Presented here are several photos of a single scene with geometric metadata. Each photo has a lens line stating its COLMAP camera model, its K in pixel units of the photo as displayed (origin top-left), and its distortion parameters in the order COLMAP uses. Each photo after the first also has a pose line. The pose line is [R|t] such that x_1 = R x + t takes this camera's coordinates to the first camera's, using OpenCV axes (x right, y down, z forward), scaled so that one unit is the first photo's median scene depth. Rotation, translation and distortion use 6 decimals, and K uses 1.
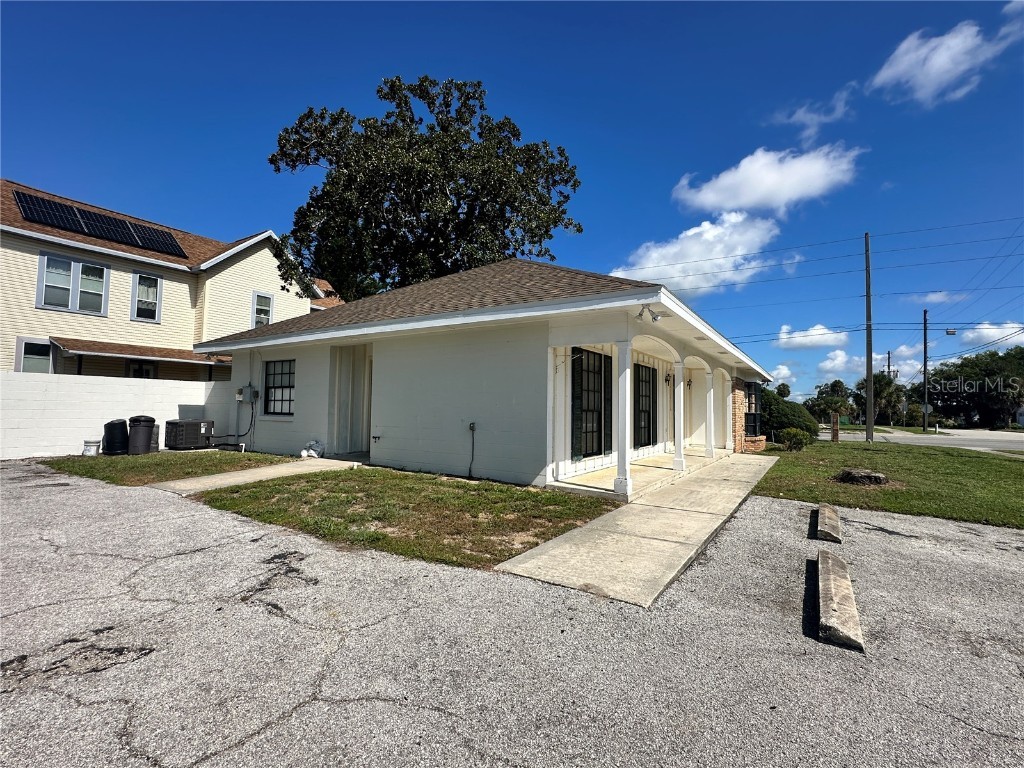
lens RADIAL K [[479.0, 0, 507.9], [0, 479.0, 383.0], [0, 0, 1]] dist [-0.007316, 0.002308]
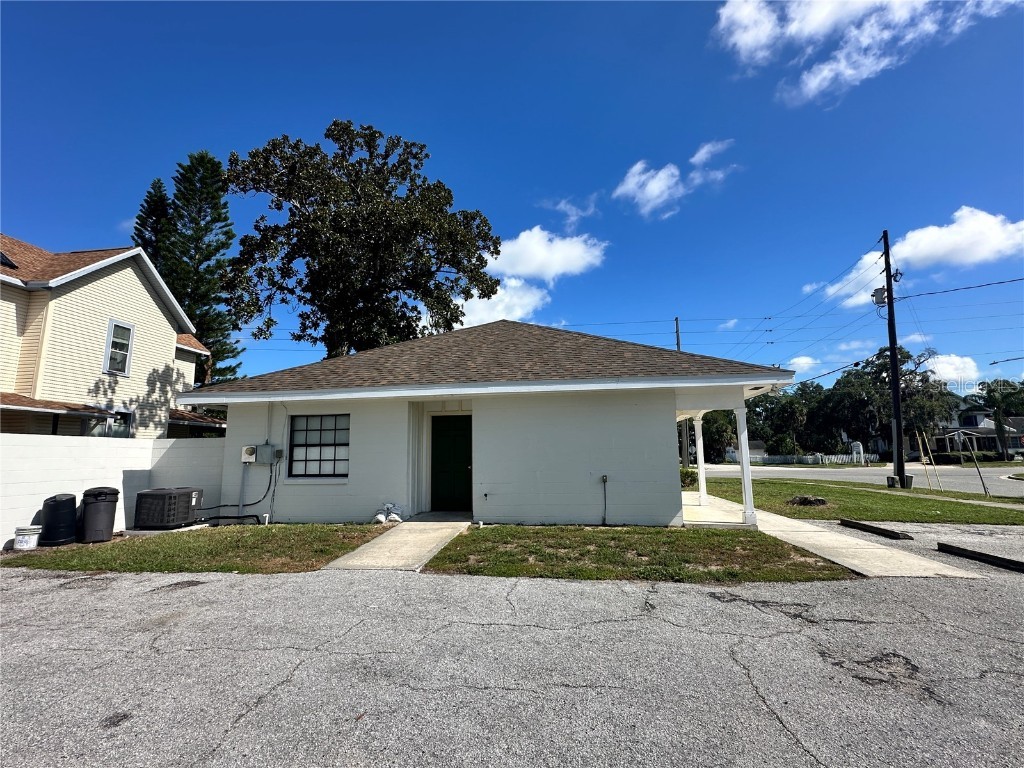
lens RADIAL K [[479.0, 0, 518.0], [0, 479.0, 379.2], [0, 0, 1]] dist [-0.007316, 0.002308]
pose [[0.901754, 0.039187, 0.430470, -0.512430], [0.006215, 0.994604, -0.103561, -0.018039], [-0.432205, 0.096062, 0.896644, 0.037742]]
